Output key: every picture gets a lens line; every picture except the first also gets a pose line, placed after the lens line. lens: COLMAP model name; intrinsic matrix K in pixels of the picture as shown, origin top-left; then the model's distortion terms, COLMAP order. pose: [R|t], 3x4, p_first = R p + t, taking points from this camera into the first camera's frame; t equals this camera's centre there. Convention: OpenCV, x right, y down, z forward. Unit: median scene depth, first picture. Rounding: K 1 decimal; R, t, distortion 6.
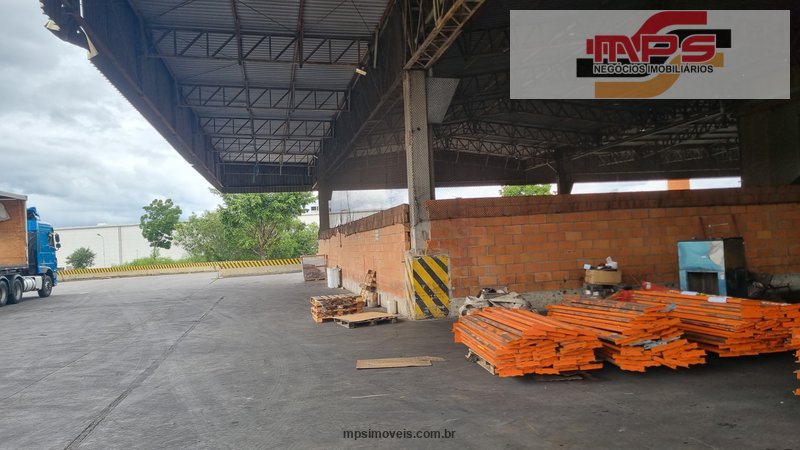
lens RADIAL K [[603.9, 0, 404.9], [0, 603.9, 226.9], [0, 0, 1]] dist [0.047008, -0.013831]
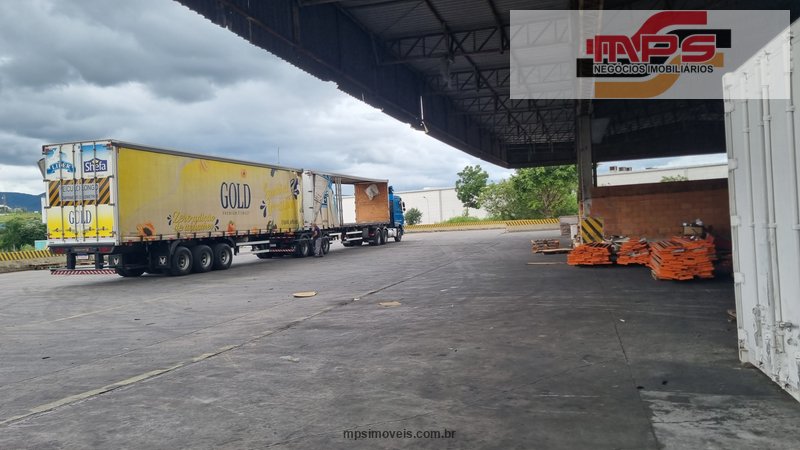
lens RADIAL K [[603.9, 0, 404.9], [0, 603.9, 226.9], [0, 0, 1]] dist [0.047008, -0.013831]
pose [[0.879424, 0.010791, -0.475918, 0.164003], [0.021399, 0.997836, 0.062168, -0.019941], [0.475559, -0.064857, 0.877290, -0.343027]]
